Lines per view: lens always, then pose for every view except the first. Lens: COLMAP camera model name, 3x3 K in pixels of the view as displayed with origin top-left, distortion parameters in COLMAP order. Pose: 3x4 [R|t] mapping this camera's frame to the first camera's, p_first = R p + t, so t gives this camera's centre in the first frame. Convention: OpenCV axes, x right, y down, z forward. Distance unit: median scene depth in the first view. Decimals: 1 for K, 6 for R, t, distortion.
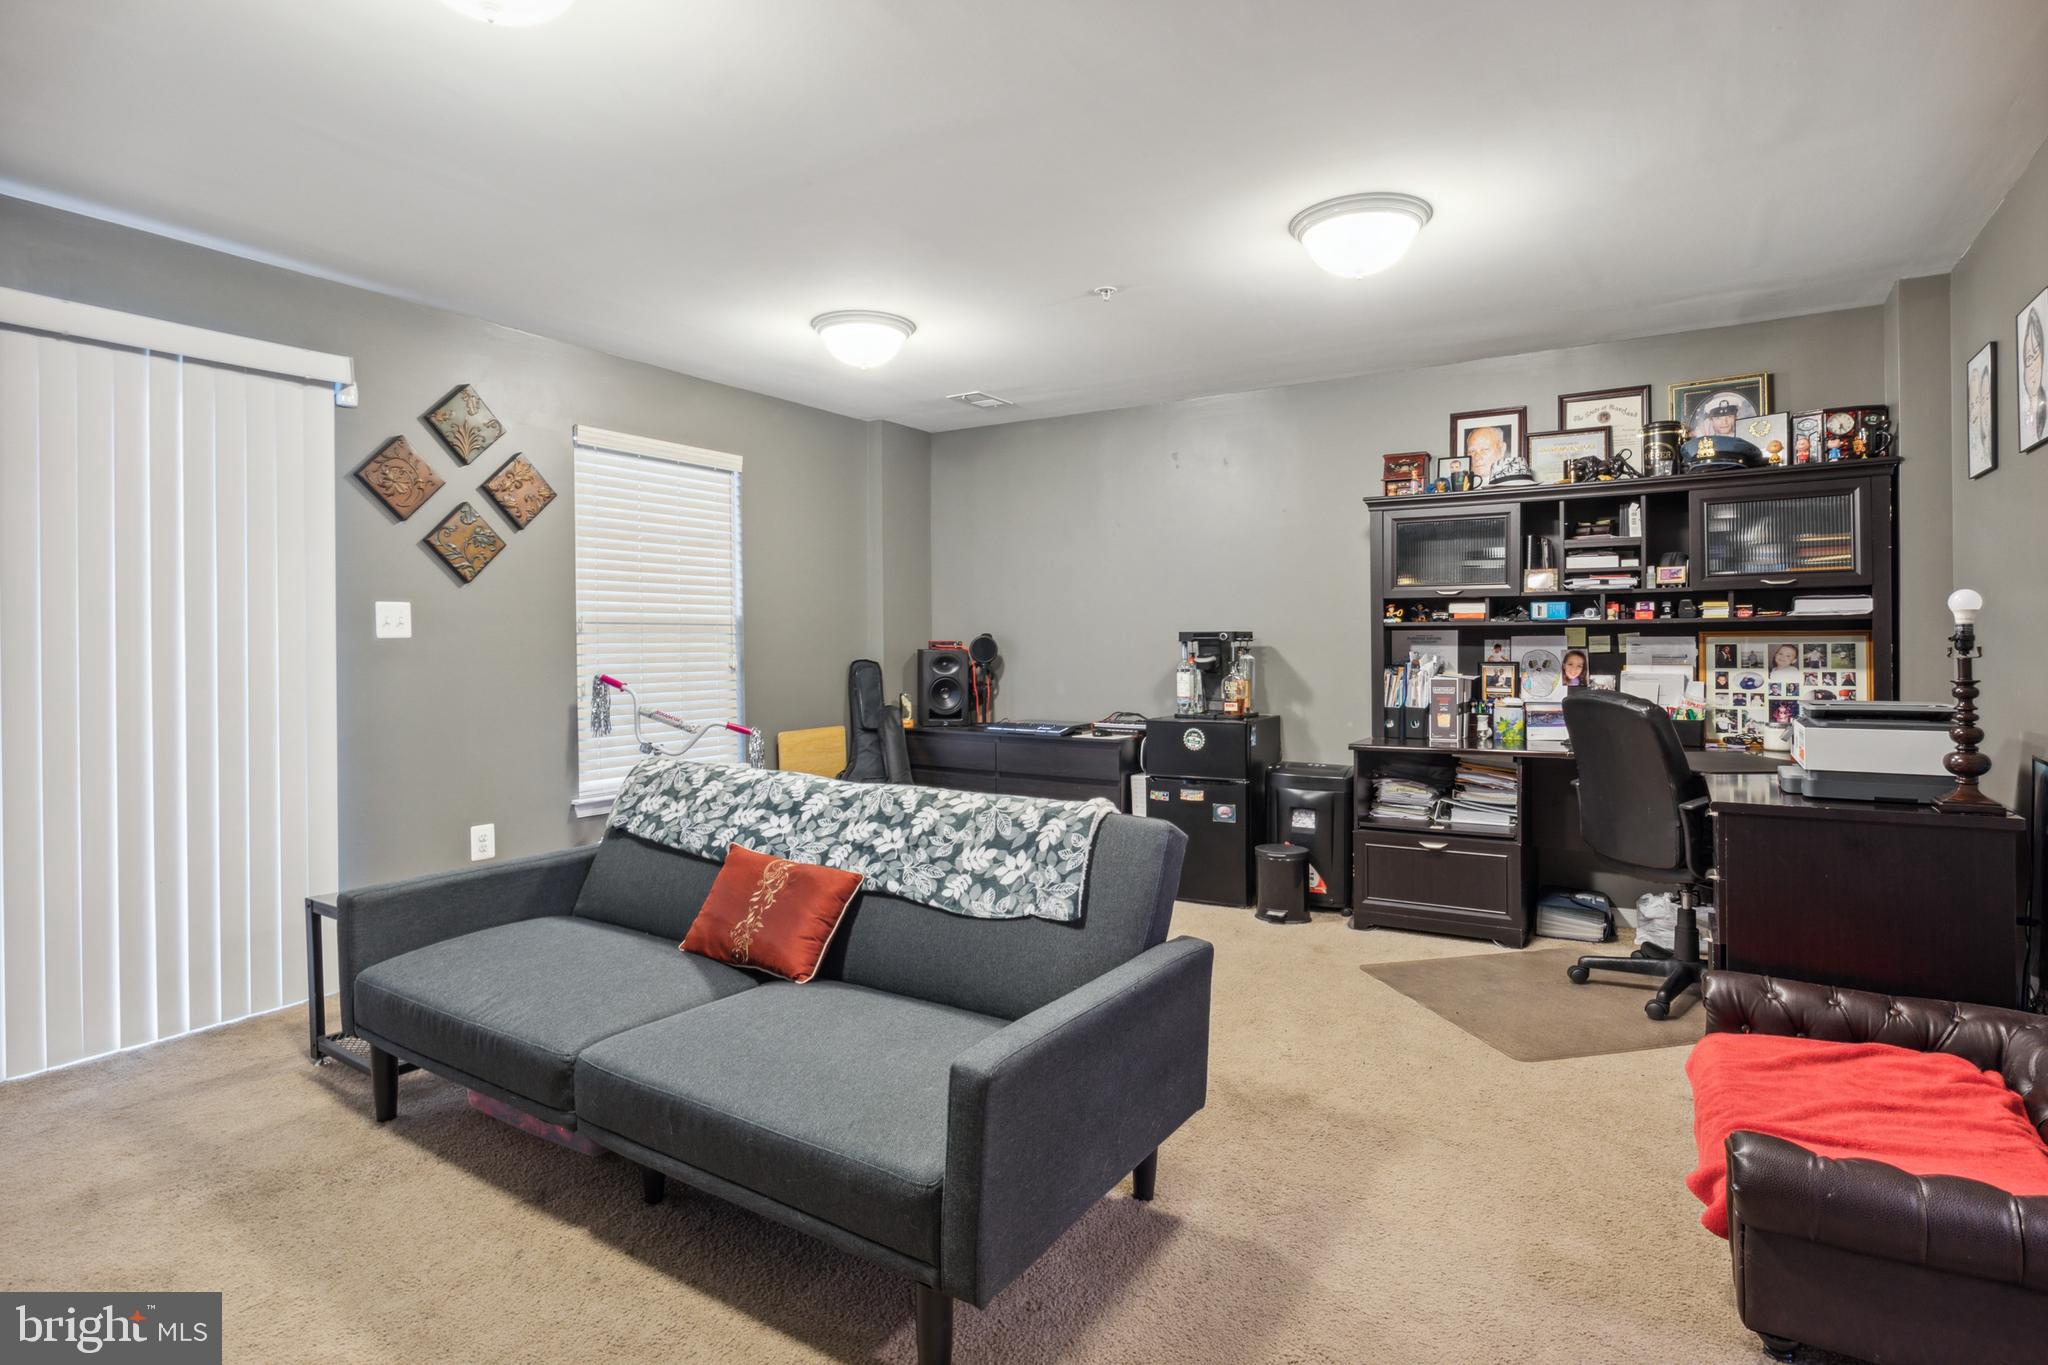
lens RADIAL K [[1039.0, 0, 1029.3], [0, 1039.0, 647.4], [0, 0, 1]] dist [-0.012655, 0.000456]
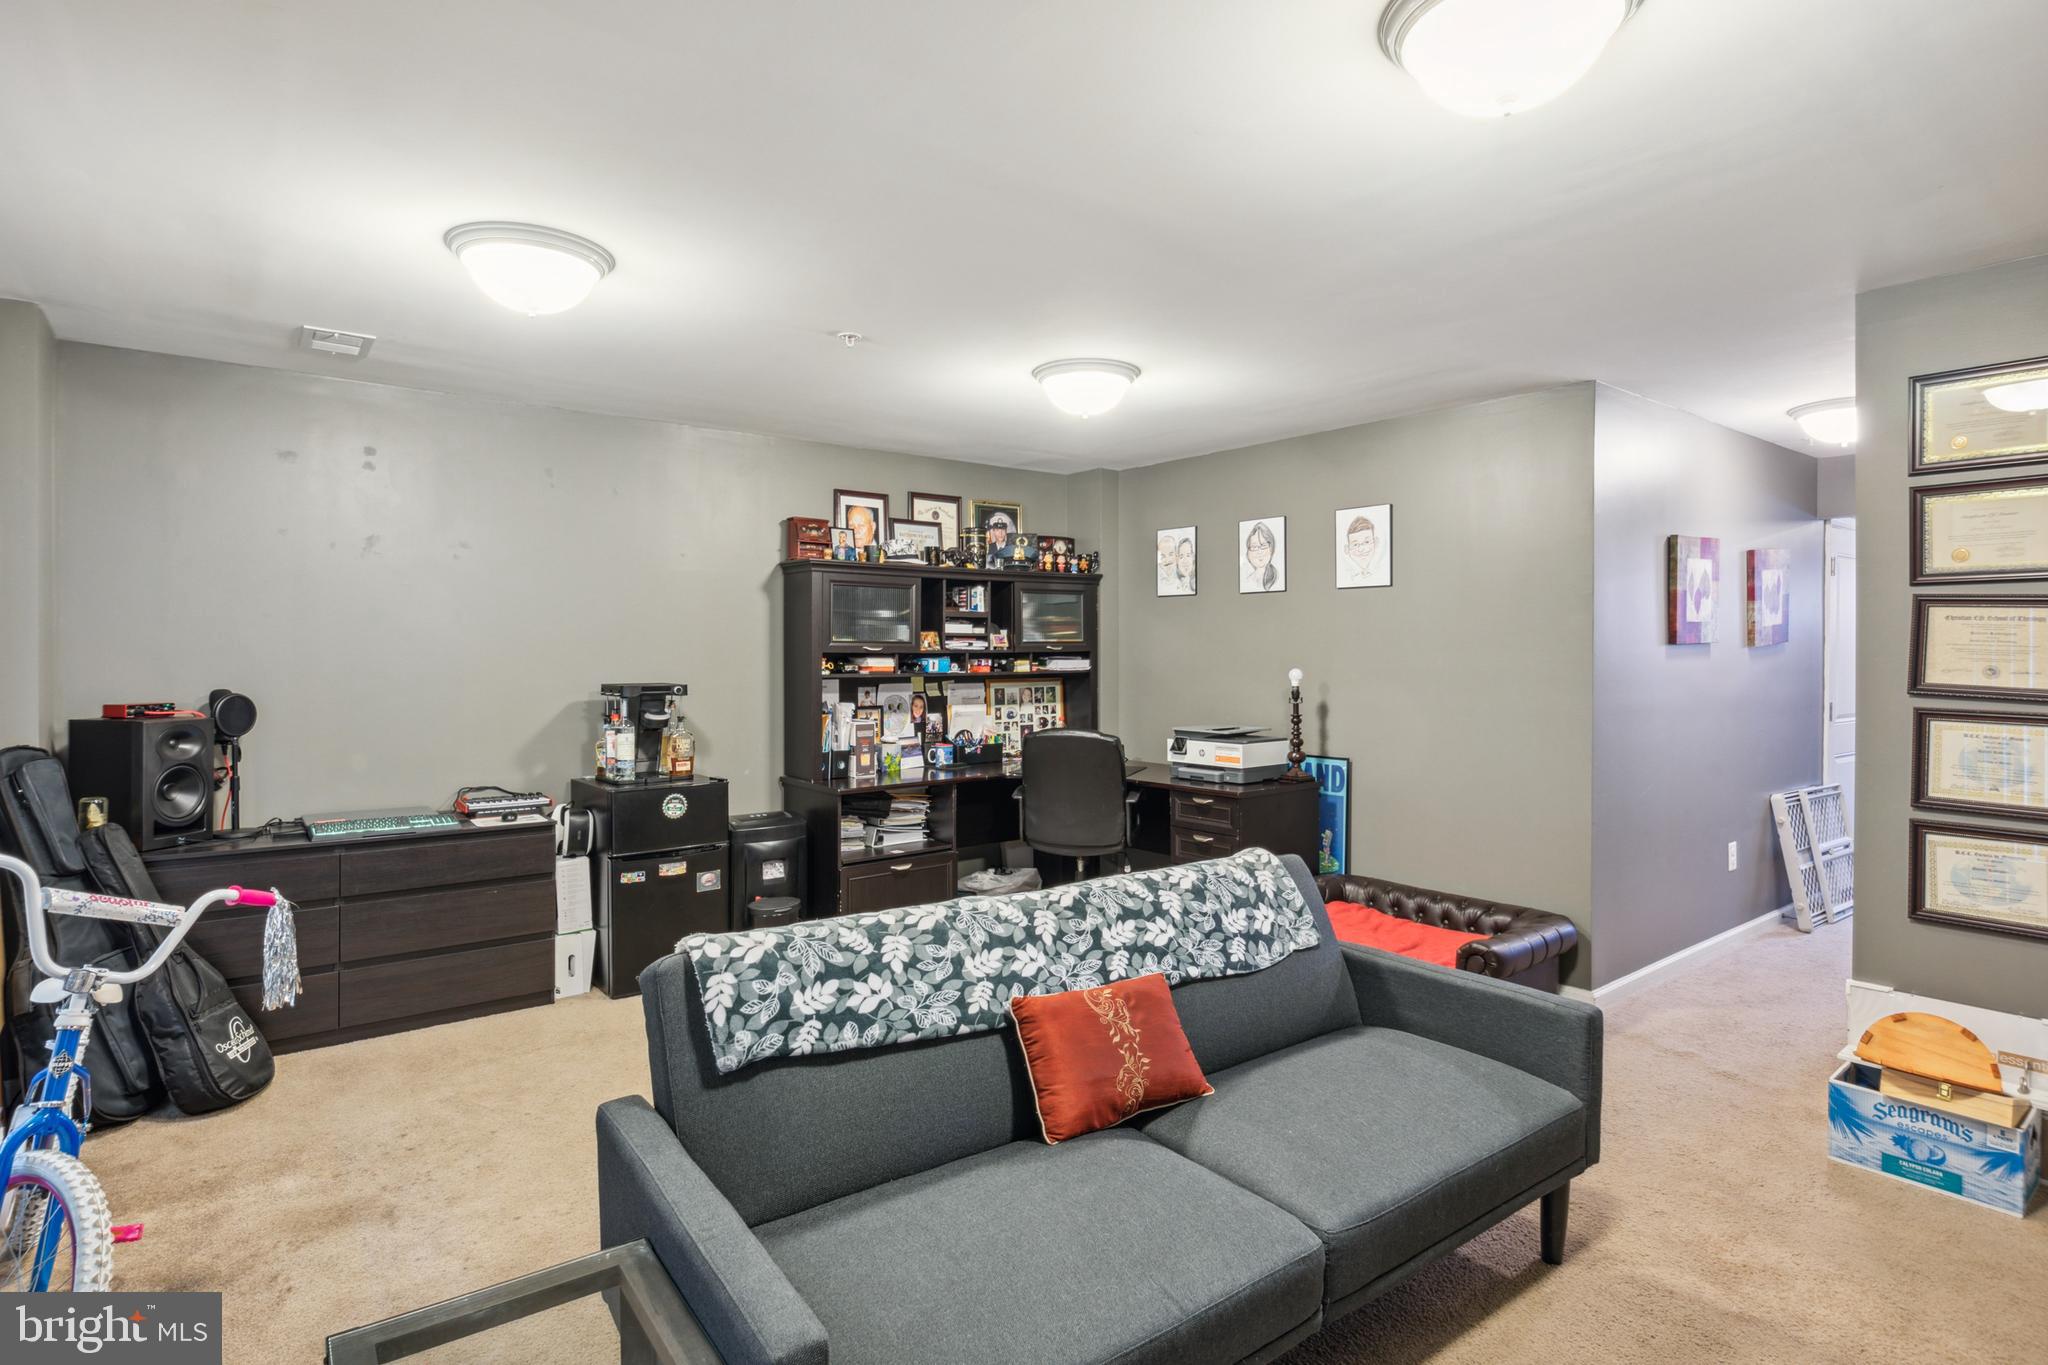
lens RADIAL K [[1039.0, 0, 1029.3], [0, 1039.0, 647.4], [0, 0, 1]] dist [-0.012655, 0.000456]
pose [[0.349721, 0.008869, 0.936812, -0.661195], [0.001496, 0.999949, -0.010026, -0.045244], [-0.936853, 0.004908, 0.349690, 0.457815]]
